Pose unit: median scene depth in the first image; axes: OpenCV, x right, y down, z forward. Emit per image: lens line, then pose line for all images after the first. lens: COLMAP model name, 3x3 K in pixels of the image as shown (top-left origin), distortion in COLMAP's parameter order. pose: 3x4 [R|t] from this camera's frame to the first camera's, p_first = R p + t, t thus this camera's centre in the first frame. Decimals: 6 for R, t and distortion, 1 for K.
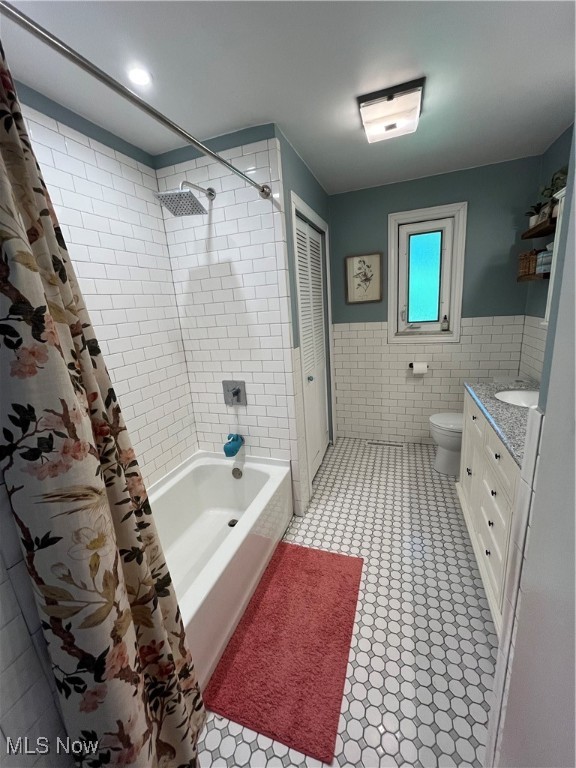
lens RADIAL K [[309.1, 0, 285.9], [0, 309.1, 384.2], [0, 0, 1]] dist [-0.007789, 0.001225]
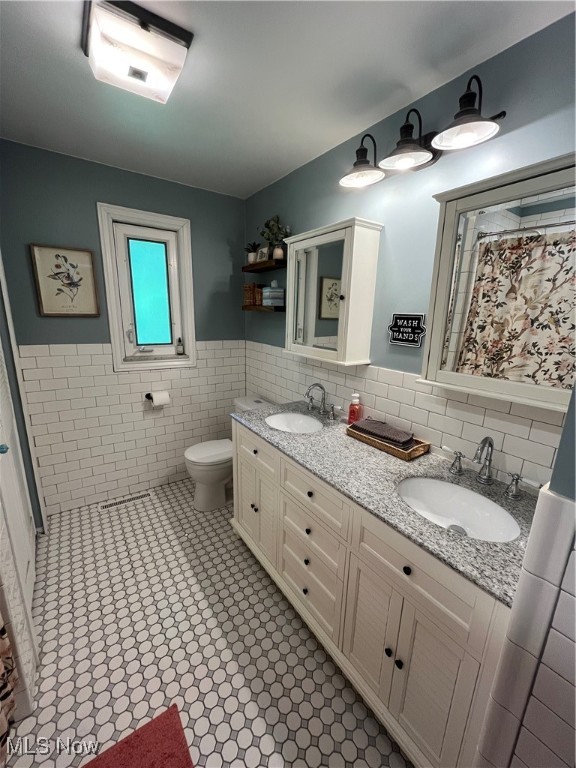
lens RADIAL K [[309.1, 0, 287.4], [0, 309.1, 385.0], [0, 0, 1]] dist [-0.007789, 0.001225]
pose [[0.573942, -0.097799, 0.813035, -0.053744], [0.130910, 0.991032, 0.026797, -0.068208], [-0.808365, 0.091055, 0.581598, 0.225159]]
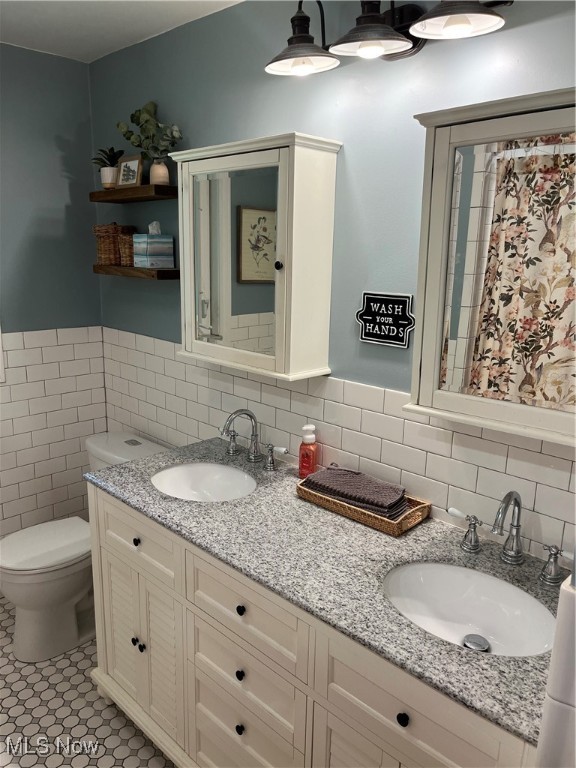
lens RADIAL K [[580.5, 0, 292.0], [0, 580.5, 385.4], [0, 0, 1]] dist [0.057875, -0.077097]
pose [[0.405052, -0.118284, 0.906610, -0.095345], [0.170159, 0.984025, 0.052361, -0.101620], [-0.898320, 0.133059, 0.418708, 0.202158]]
